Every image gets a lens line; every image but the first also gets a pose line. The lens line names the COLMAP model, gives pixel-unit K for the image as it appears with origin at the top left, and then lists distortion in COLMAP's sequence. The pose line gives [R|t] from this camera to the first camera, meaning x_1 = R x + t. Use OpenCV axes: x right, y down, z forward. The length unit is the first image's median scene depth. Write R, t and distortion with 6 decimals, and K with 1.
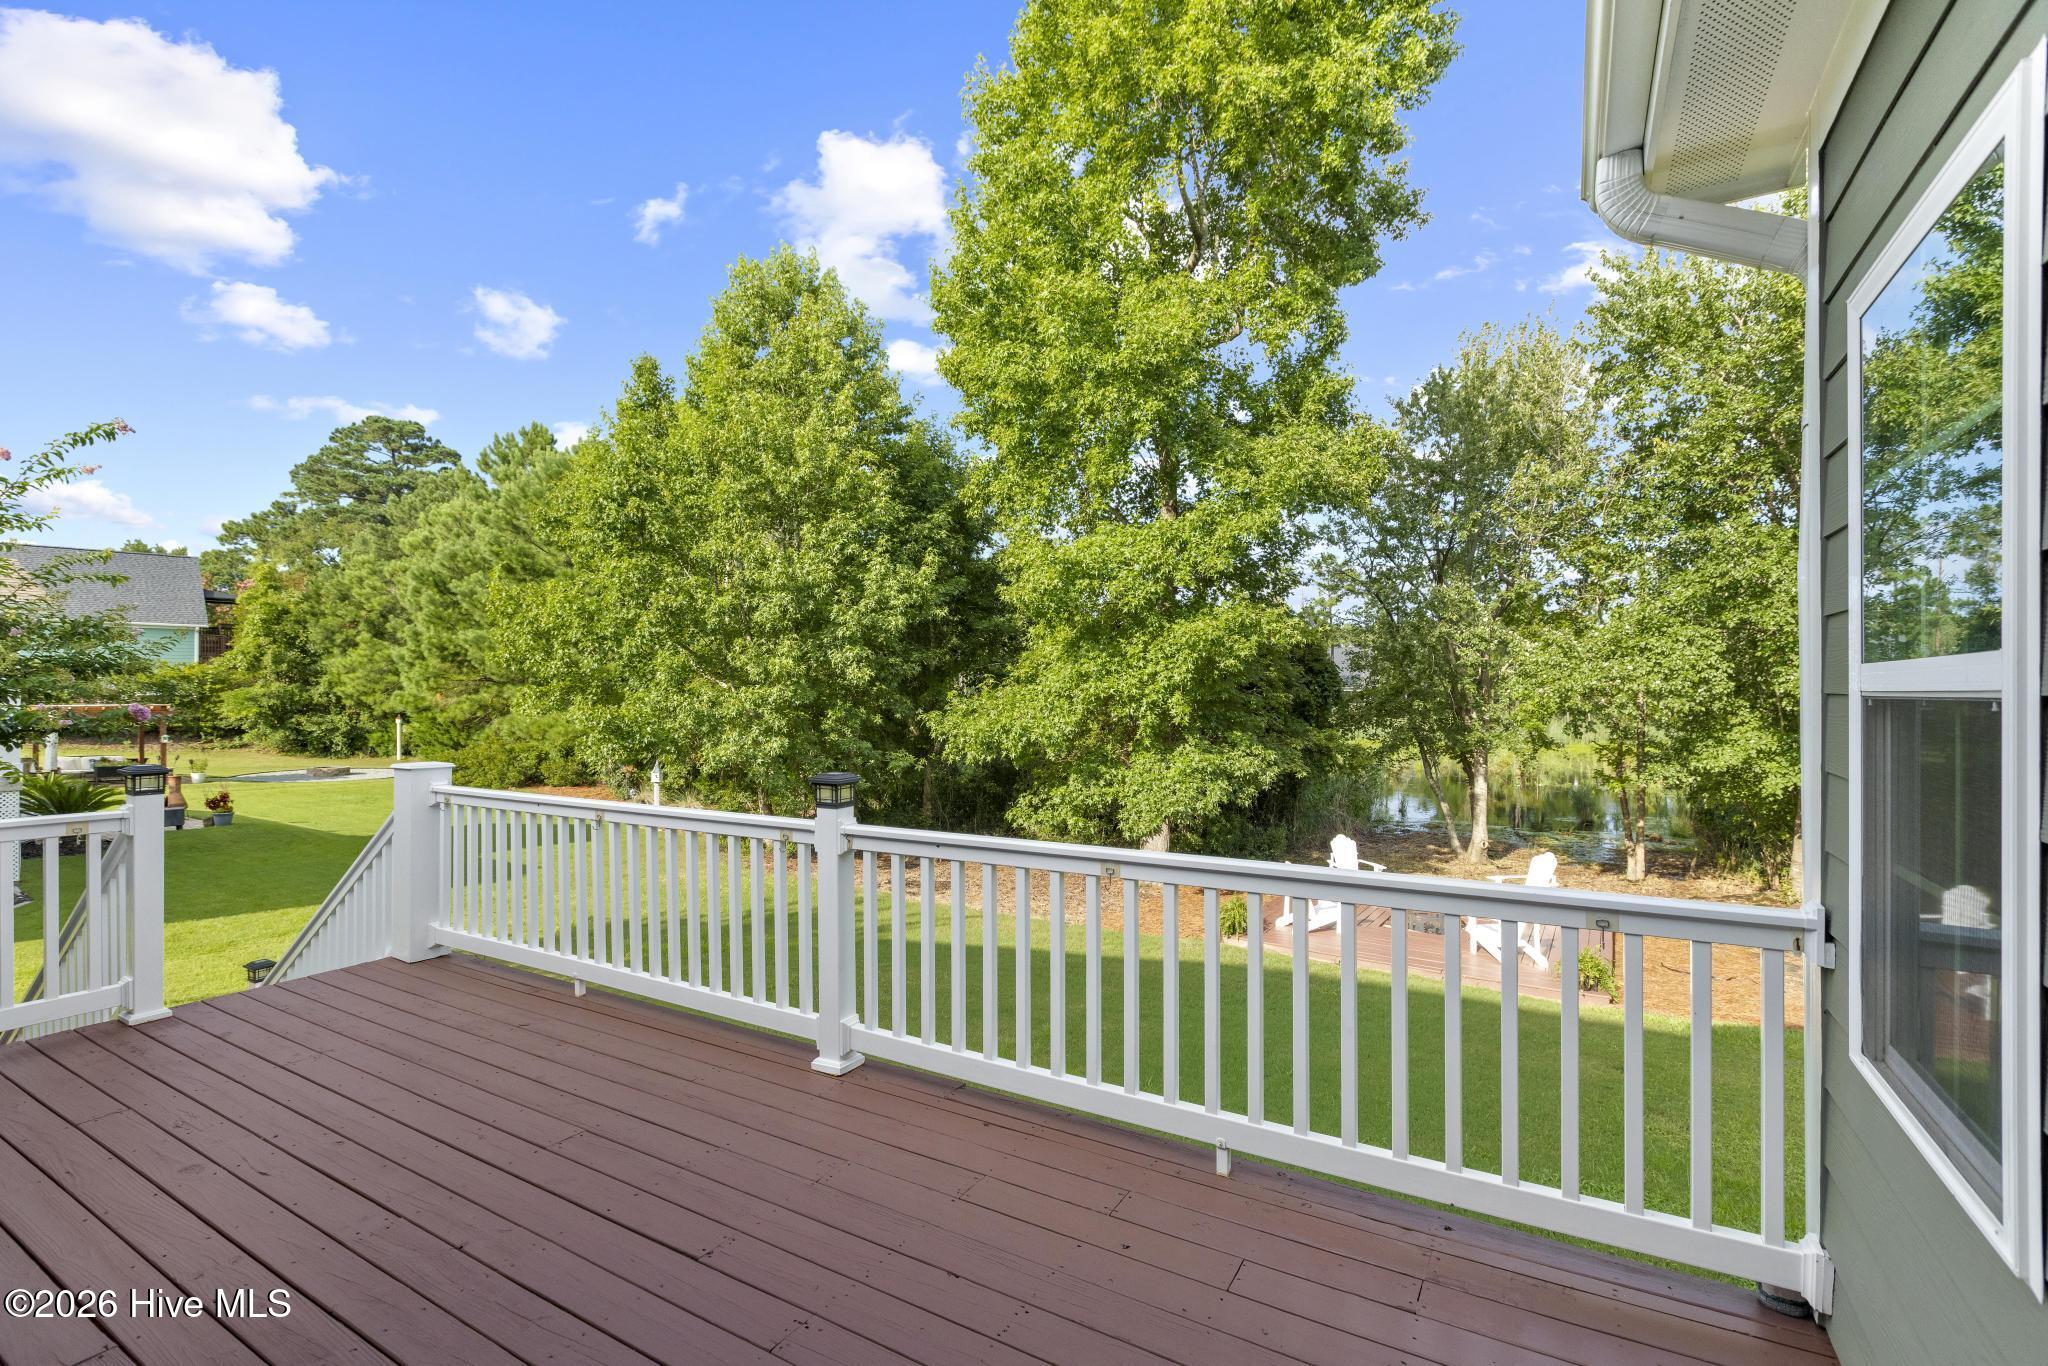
lens RADIAL K [[925.8, 0, 1024.0], [0, 925.8, 683.0], [0, 0, 1]] dist [-0.014812, -0.000231]
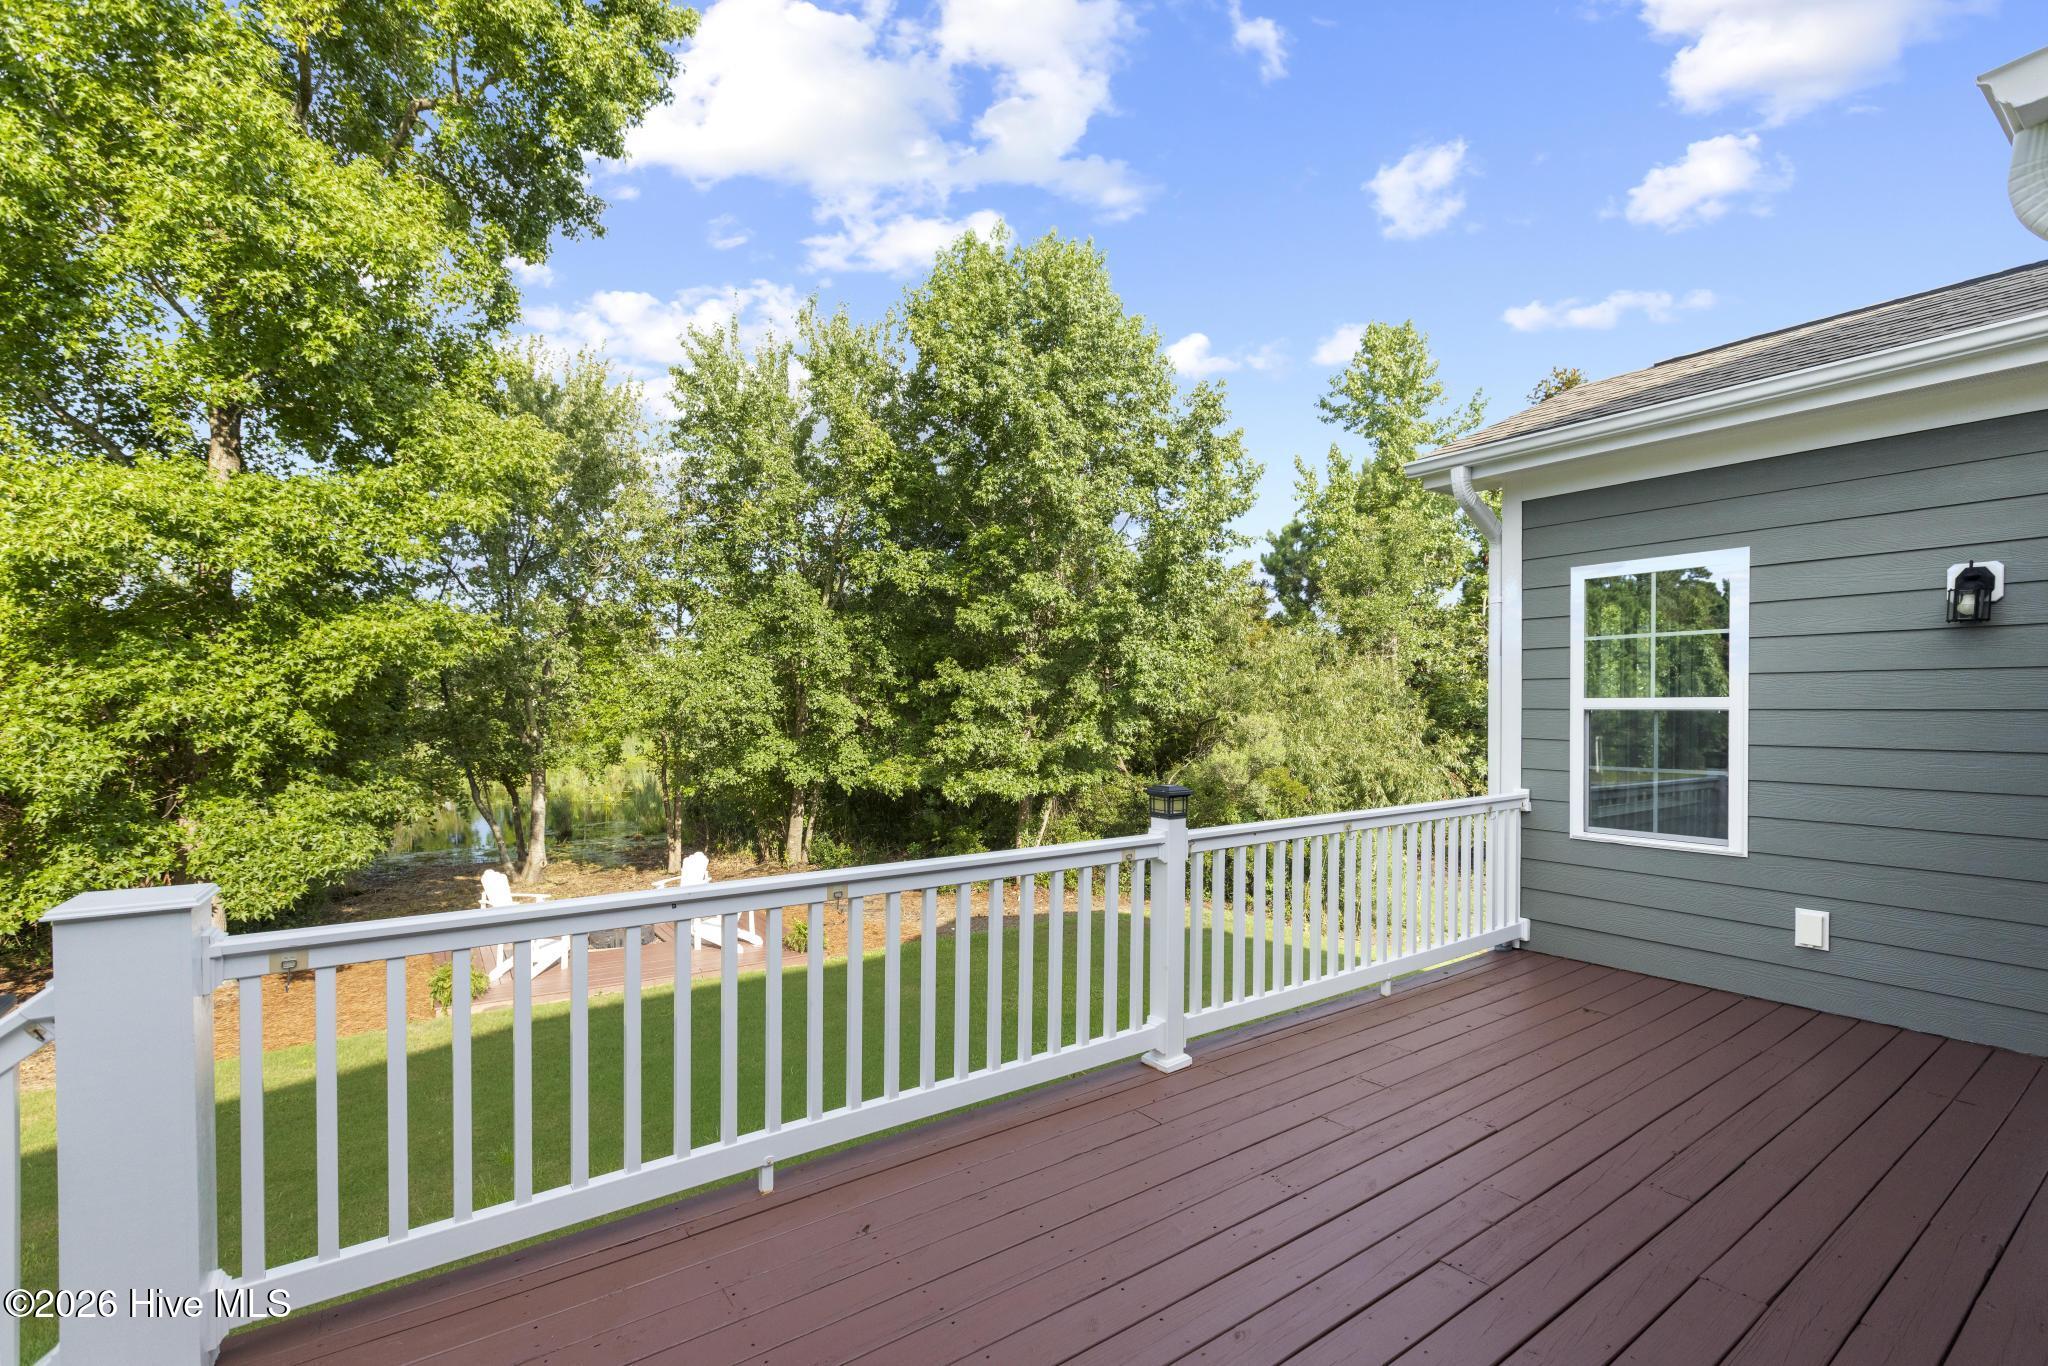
lens RADIAL K [[930.4, 0, 1019.1], [0, 930.4, 714.7], [0, 0, 1]] dist [0.017712, 0.000070]
pose [[0.395785, -0.009204, 0.918297, -0.325665], [-0.006075, 0.999902, 0.012640, -0.000090], [-0.918323, -0.010581, 0.395690, 0.189528]]
